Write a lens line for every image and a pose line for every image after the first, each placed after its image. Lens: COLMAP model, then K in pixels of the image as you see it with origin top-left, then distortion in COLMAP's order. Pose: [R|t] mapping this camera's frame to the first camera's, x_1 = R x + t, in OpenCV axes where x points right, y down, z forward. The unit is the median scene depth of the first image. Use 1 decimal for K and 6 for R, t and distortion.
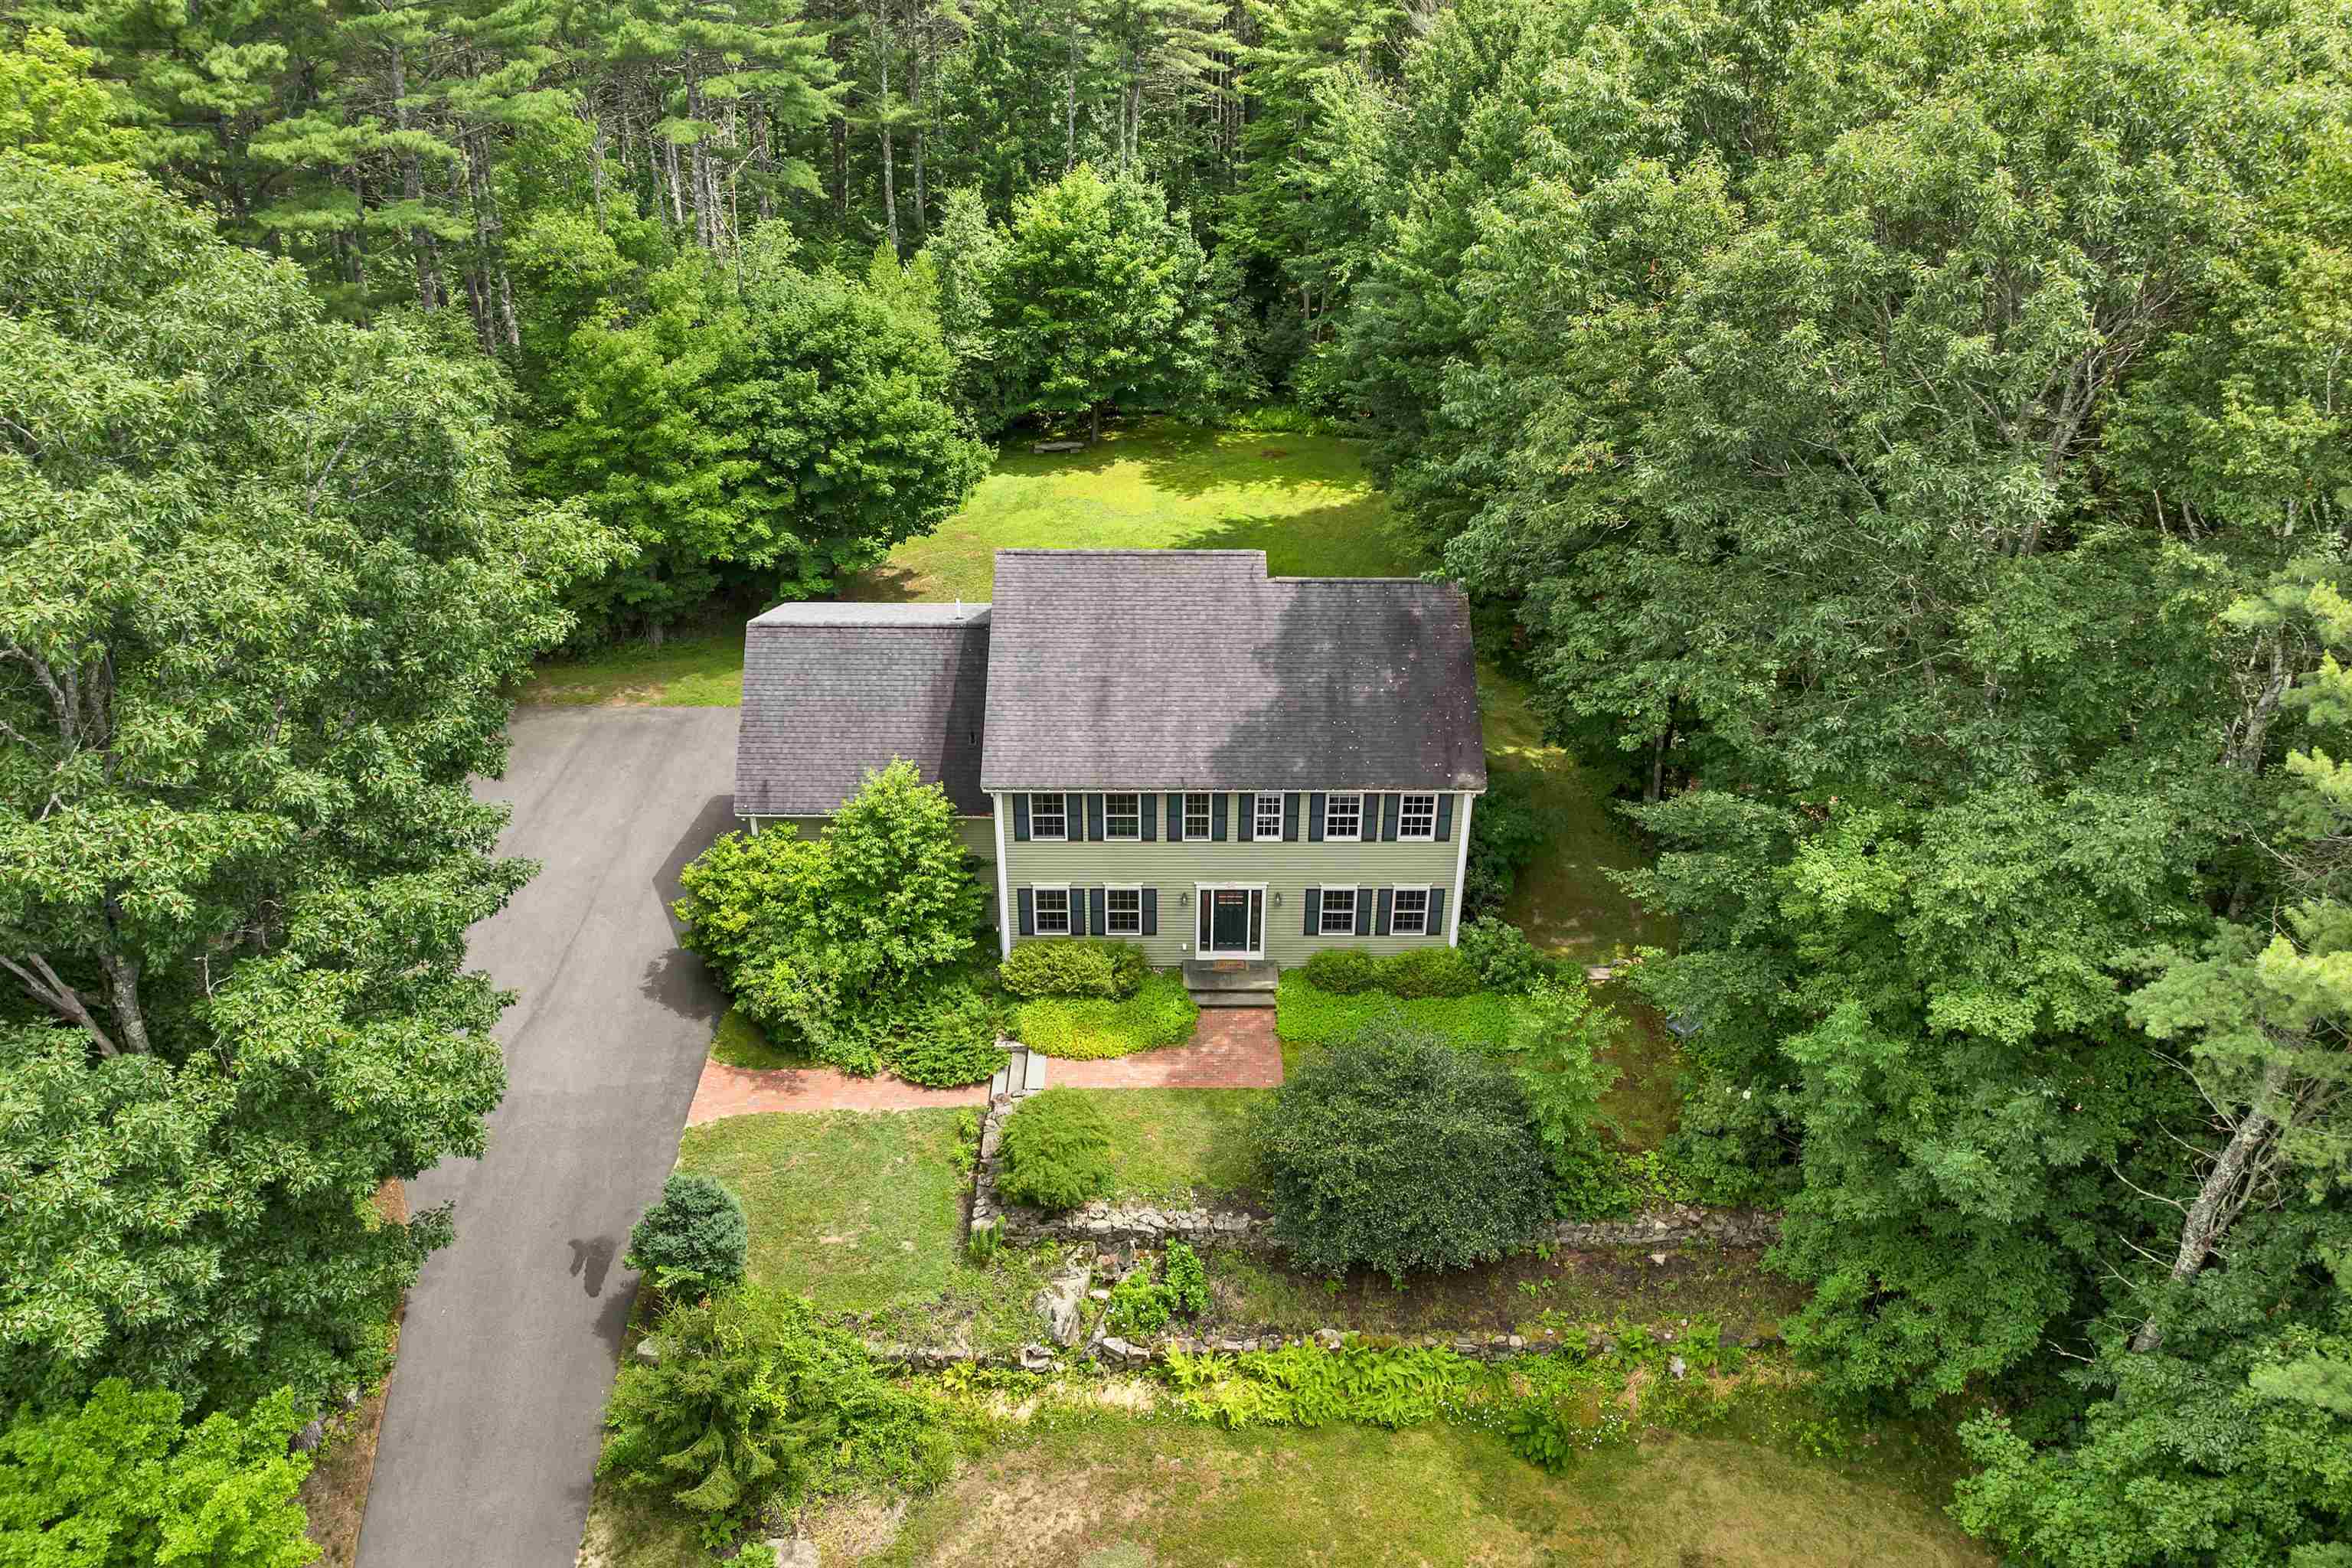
lens RADIAL K [[1683.6, 0, 1174.2], [0, 1683.6, 784.4], [0, 0, 1]] dist [-0.002289, -0.001335]
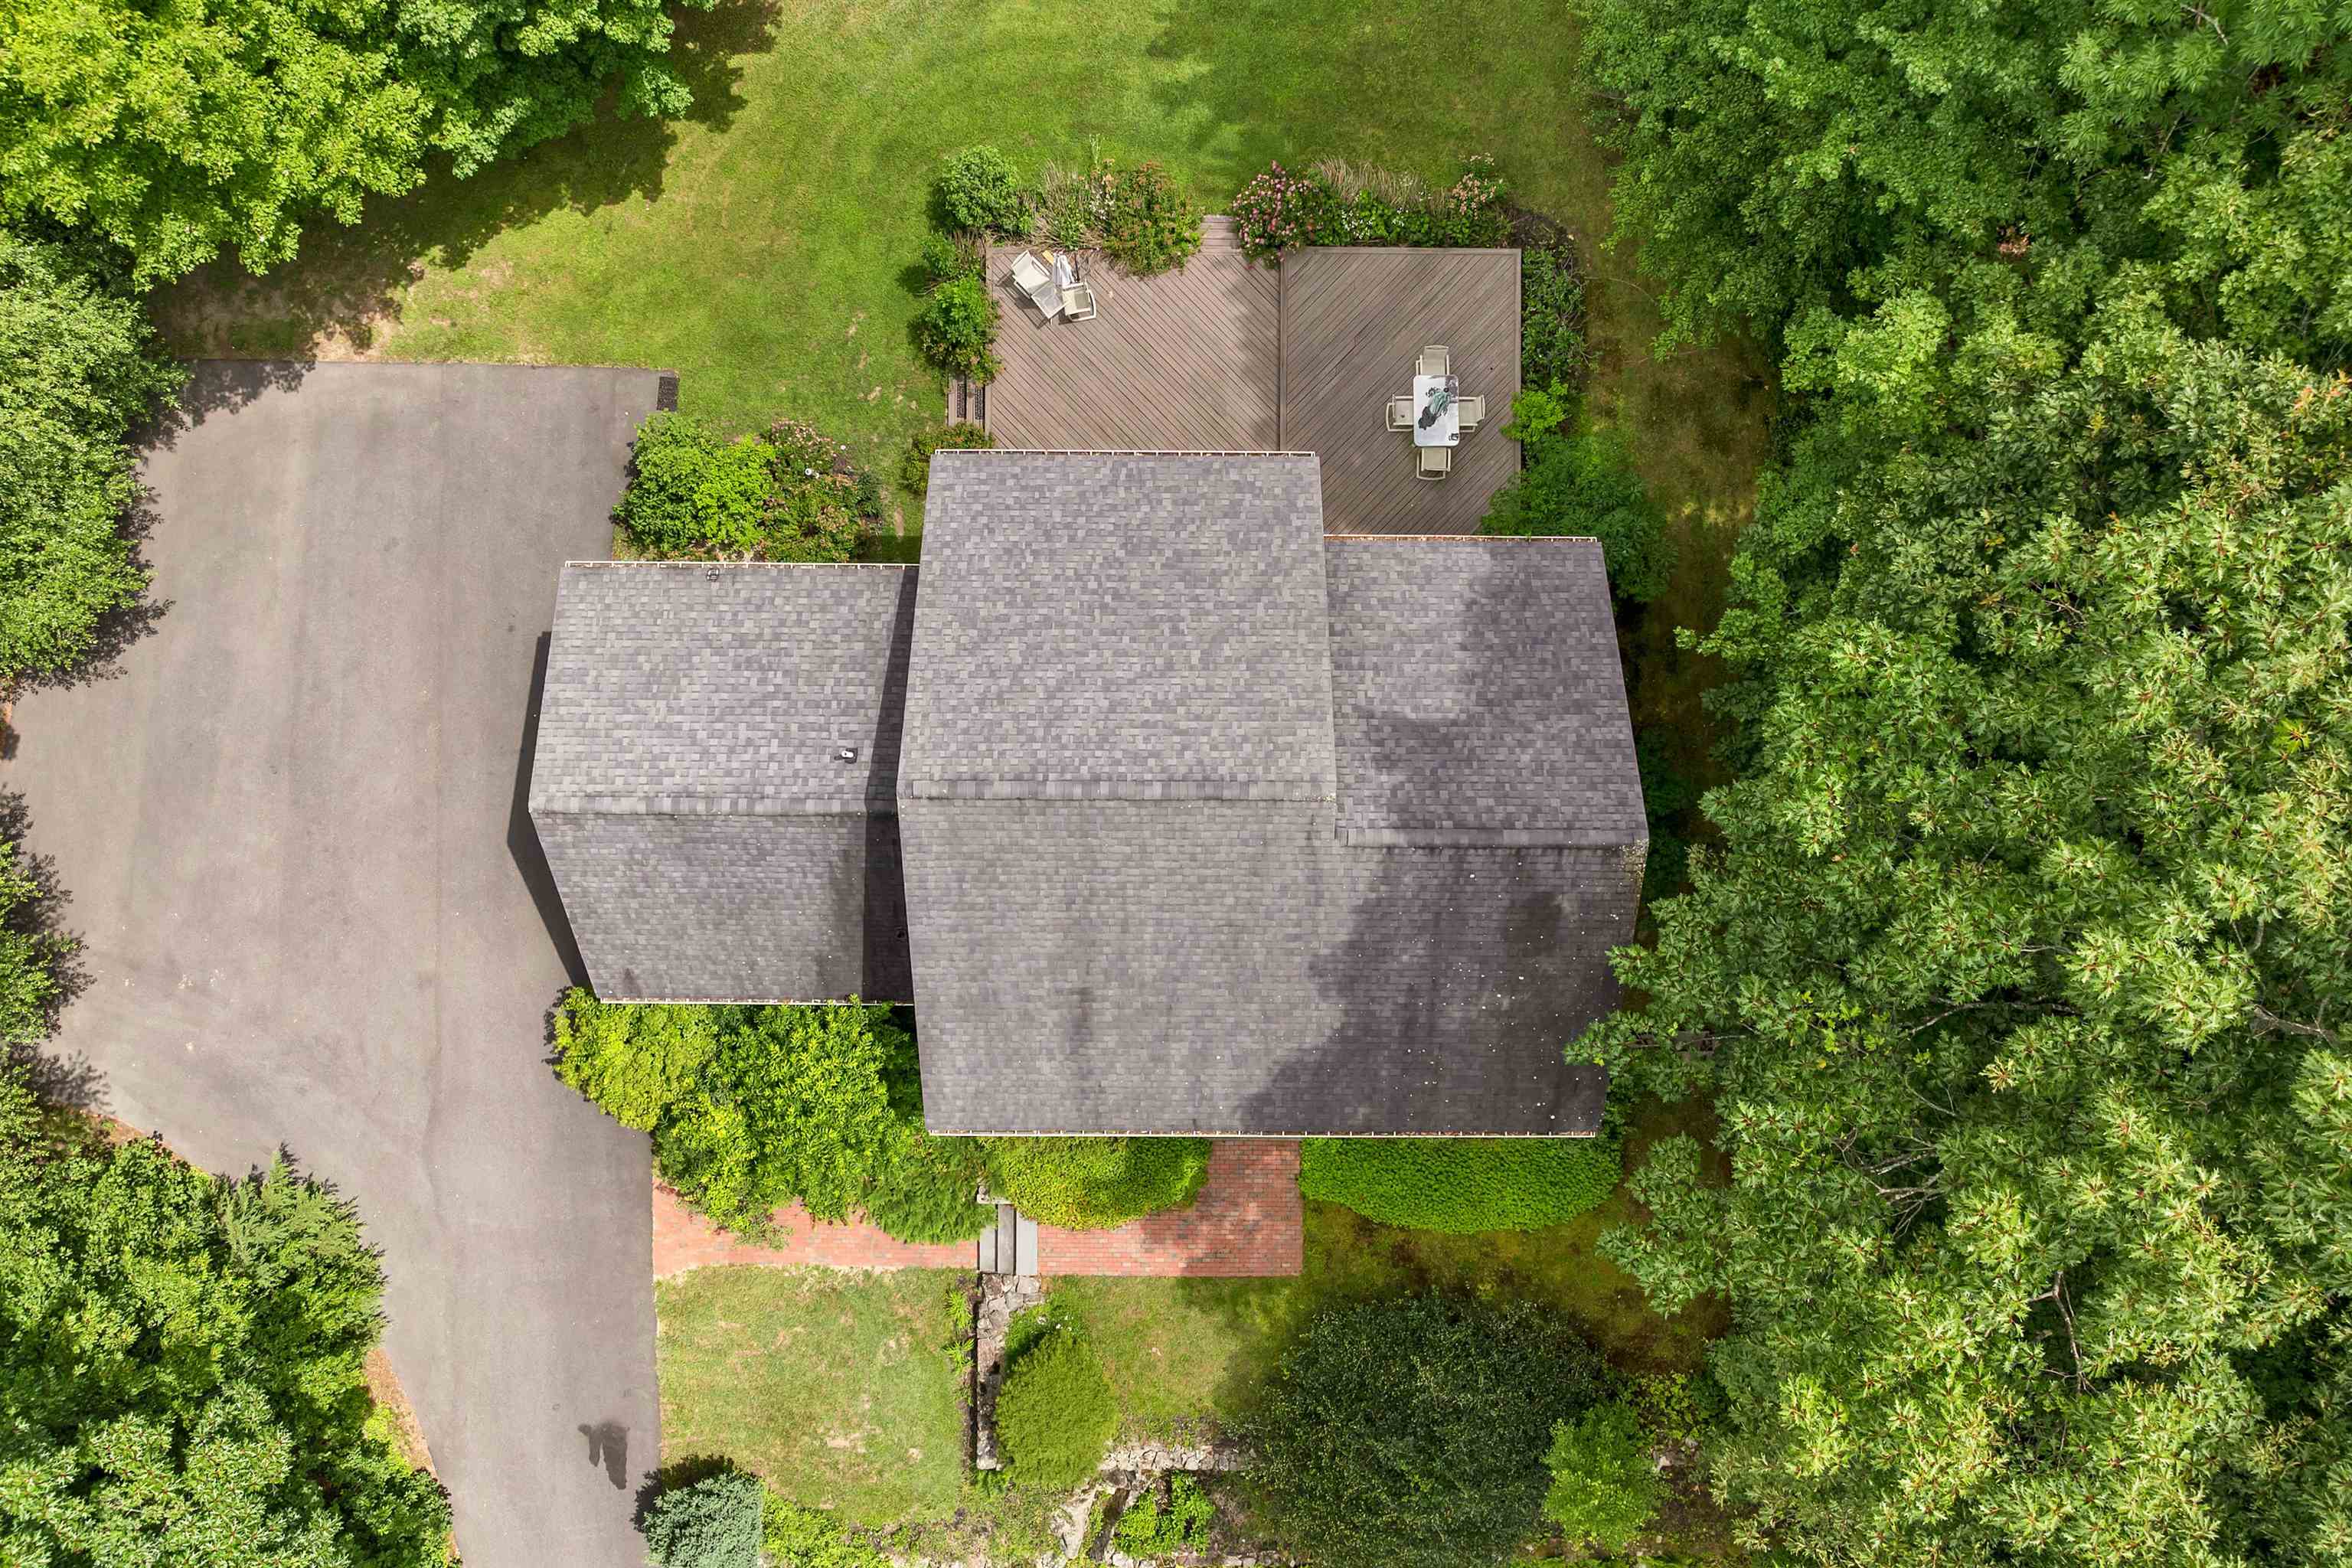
lens RADIAL K [[1683.6, 0, 1181.3], [0, 1683.6, 784.6], [0, 0, 1]] dist [-0.002289, -0.001335]
pose [[0.999957, 0.009231, 0.000966, -0.002923], [-0.005534, 0.509372, 0.860529, -0.704324], [0.007452, -0.860497, 0.509401, 0.730602]]
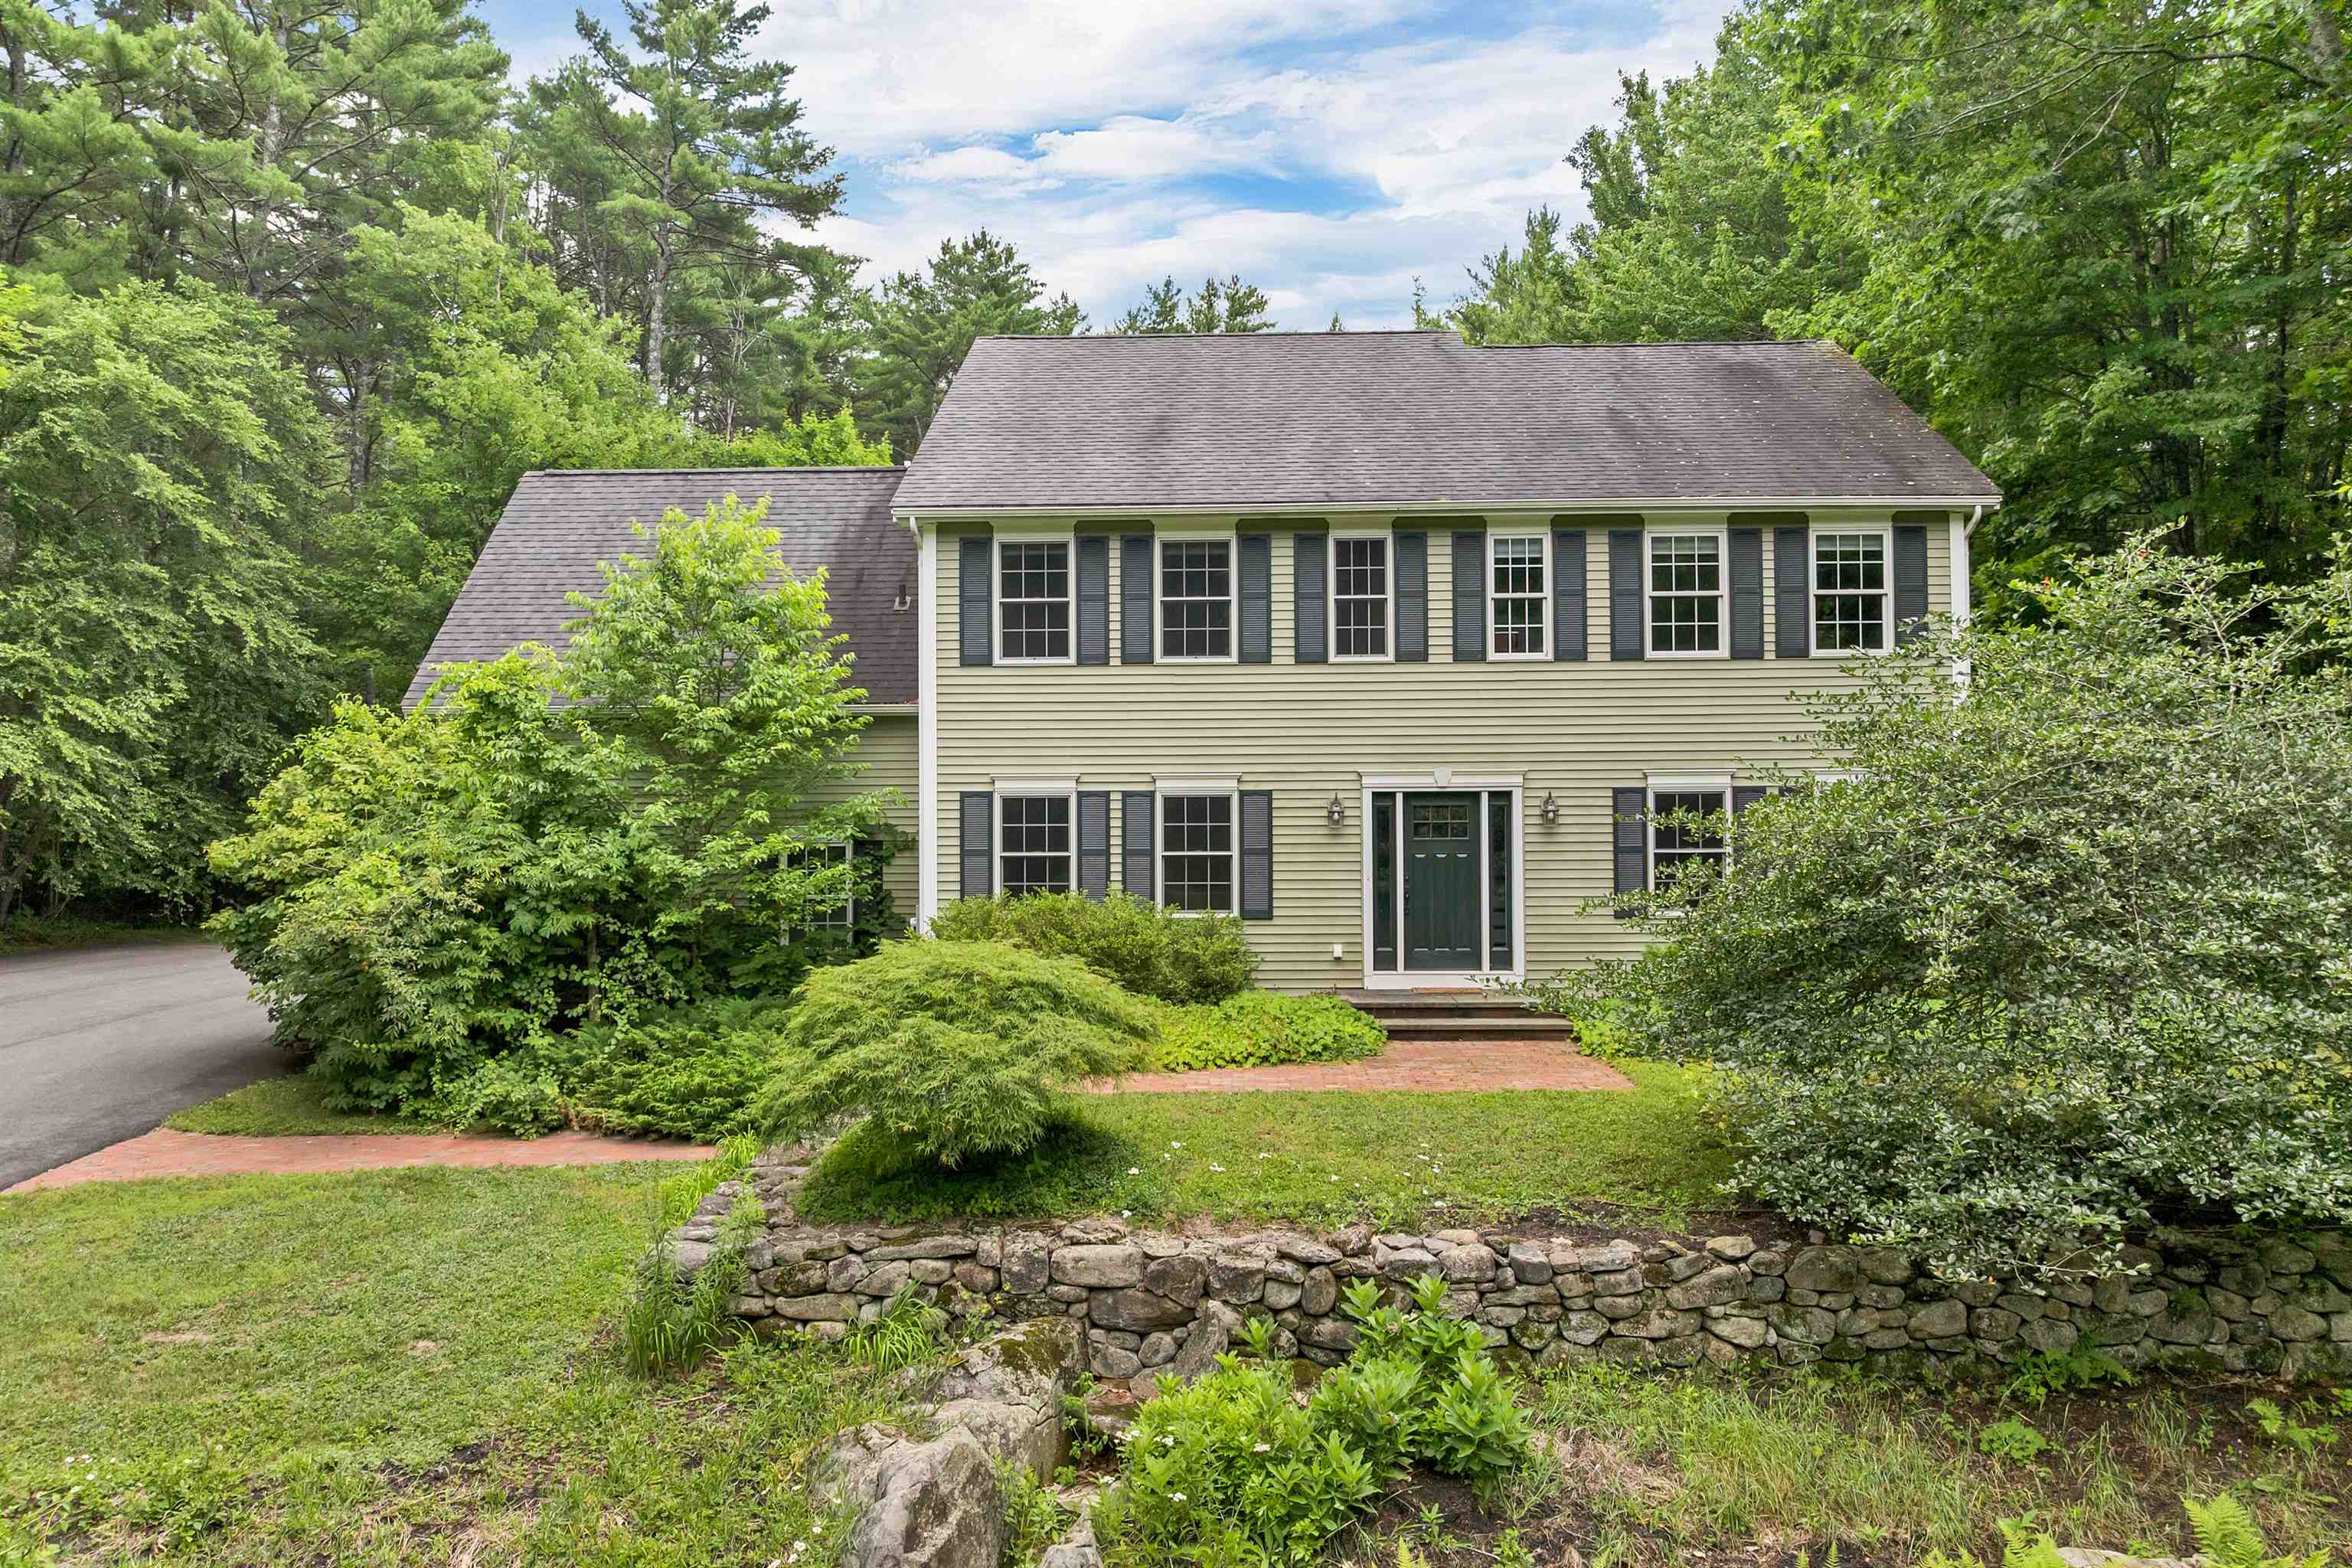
lens RADIAL K [[1683.6, 0, 1171.3], [0, 1683.6, 787.8], [0, 0, 1]] dist [-0.002289, -0.001335]
pose [[0.998801, -0.011932, -0.047486, -0.016202], [-0.014345, 0.855983, -0.516804, 0.296186], [0.046813, 0.516866, 0.854786, 0.630080]]
